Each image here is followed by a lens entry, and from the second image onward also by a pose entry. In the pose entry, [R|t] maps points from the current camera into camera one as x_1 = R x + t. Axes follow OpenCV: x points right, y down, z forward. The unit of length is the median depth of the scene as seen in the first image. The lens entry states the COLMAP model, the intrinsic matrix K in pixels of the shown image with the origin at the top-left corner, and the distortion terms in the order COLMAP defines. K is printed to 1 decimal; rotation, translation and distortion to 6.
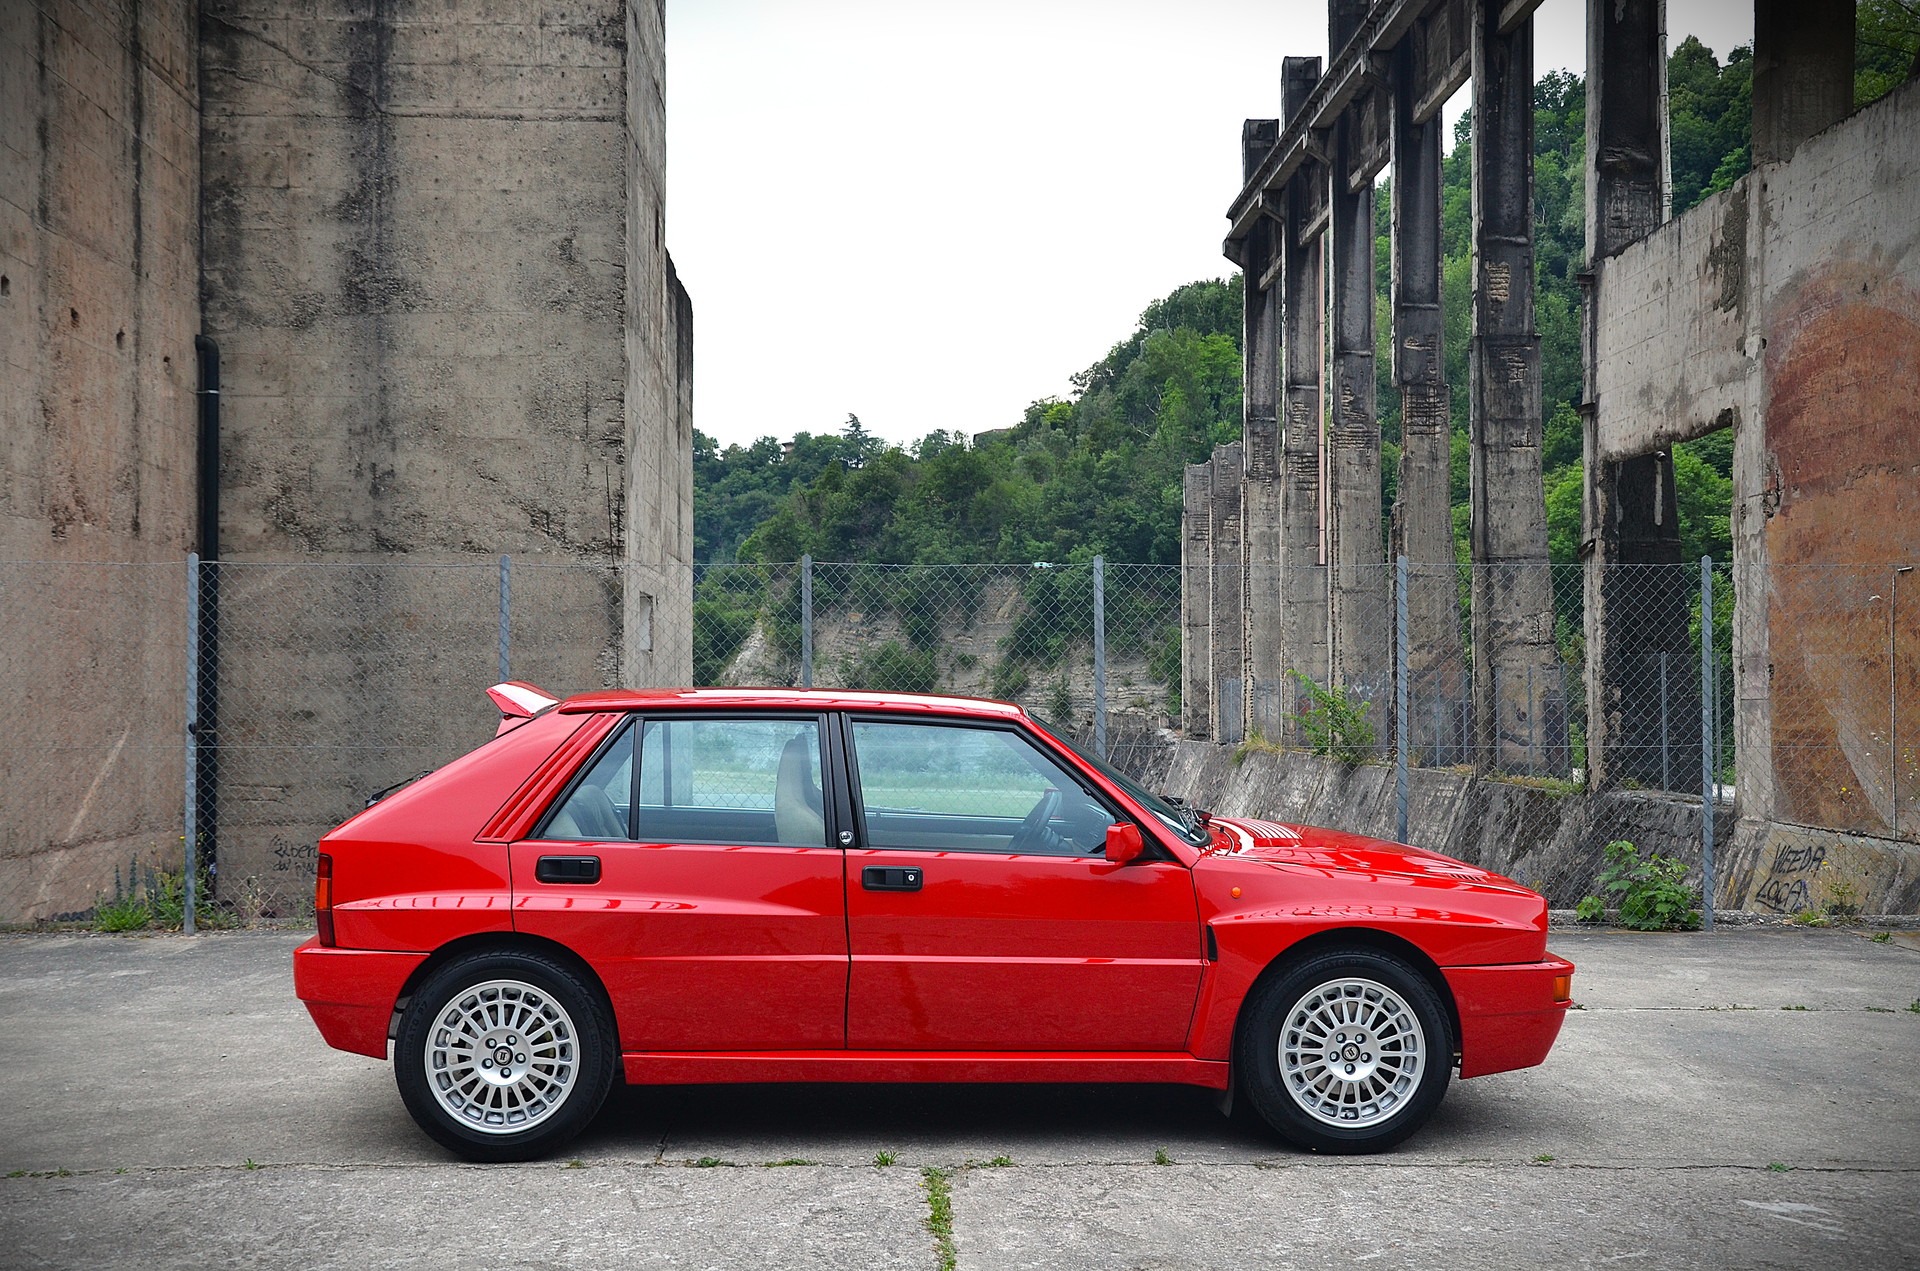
lens RADIAL K [[2056.6, 0, 941.9], [0, 2056.6, 637.9], [0, 0, 1]] dist [-0.026384, 0.312655]
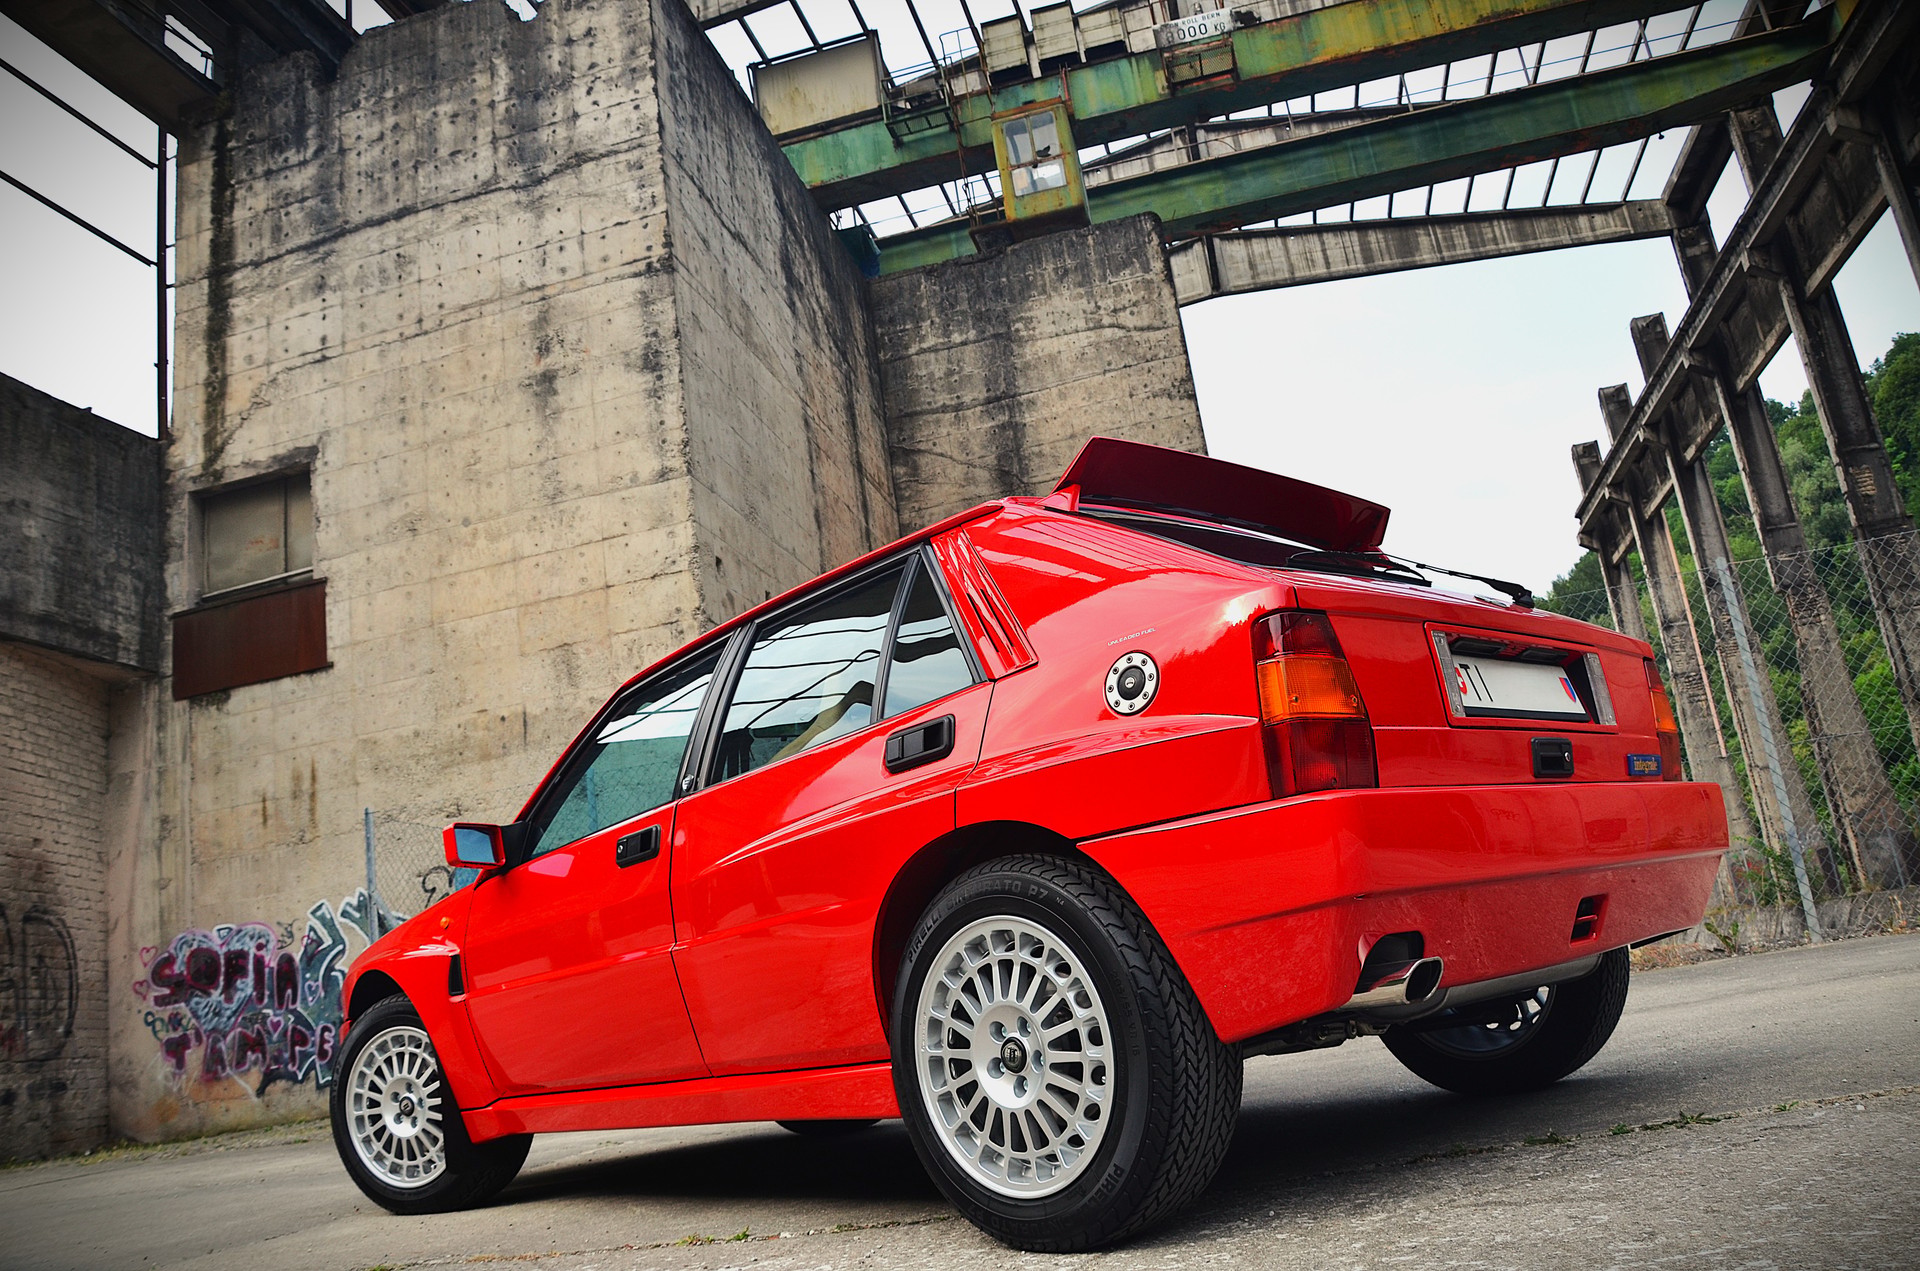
lens RADIAL K [[1462.7, 0, 960.0], [0, 1462.7, 635.5], [0, 0, 1]] dist [-0.158861, 0.110903]
pose [[0.954516, -0.191571, -0.228473, -0.116171], [0.140604, 0.964933, -0.221663, 0.040482], [0.262925, 0.179456, 0.947980, 0.119834]]
